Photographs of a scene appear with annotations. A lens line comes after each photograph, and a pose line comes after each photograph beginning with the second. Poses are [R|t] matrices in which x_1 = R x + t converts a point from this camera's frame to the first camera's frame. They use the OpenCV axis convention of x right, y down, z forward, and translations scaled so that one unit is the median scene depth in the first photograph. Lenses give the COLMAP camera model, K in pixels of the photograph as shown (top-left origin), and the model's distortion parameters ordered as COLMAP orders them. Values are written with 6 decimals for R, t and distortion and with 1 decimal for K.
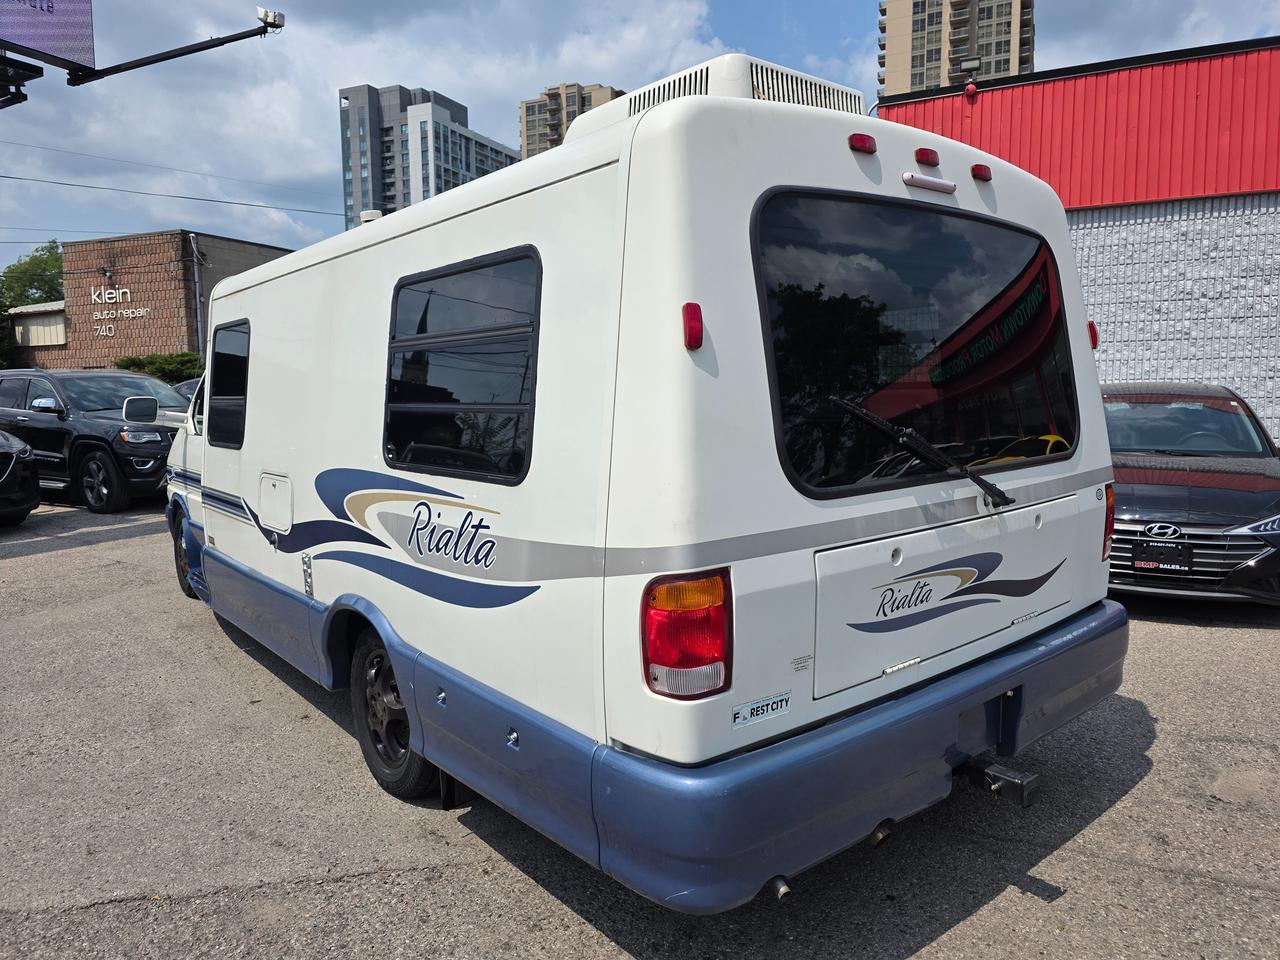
lens RADIAL K [[887.8, 0, 633.6], [0, 887.8, 479.6], [0, 0, 1]] dist [0.054706, -0.060994]
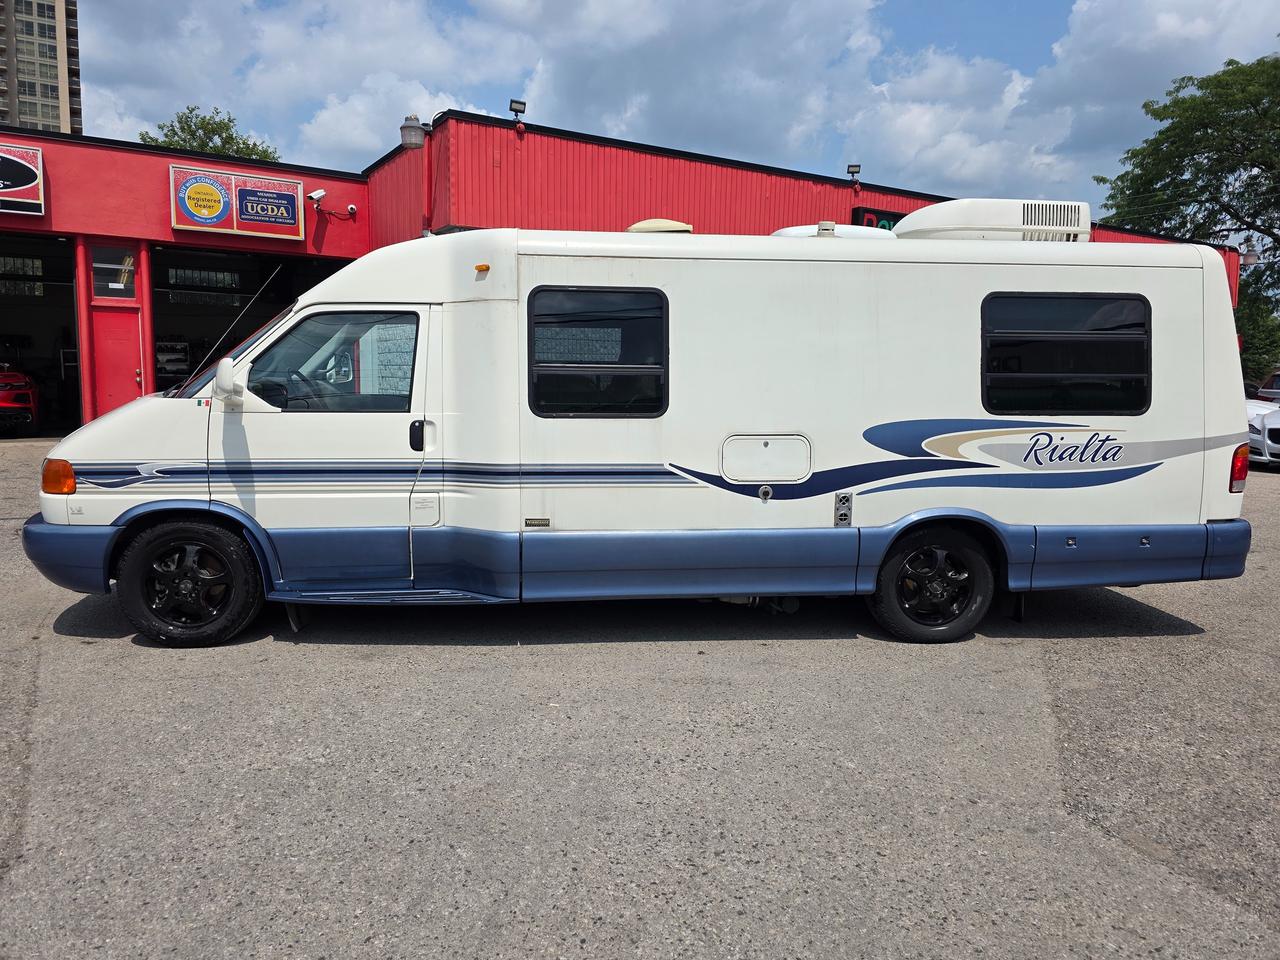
lens RADIAL K [[887.8, 0, 636.6], [0, 887.8, 476.4], [0, 0, 1]] dist [0.054706, -0.060994]
pose [[0.515112, -0.080295, 0.853353, -2.065455], [0.067191, 0.996321, 0.053189, -0.033796], [-0.854485, 0.029939, 0.518612, 0.783619]]
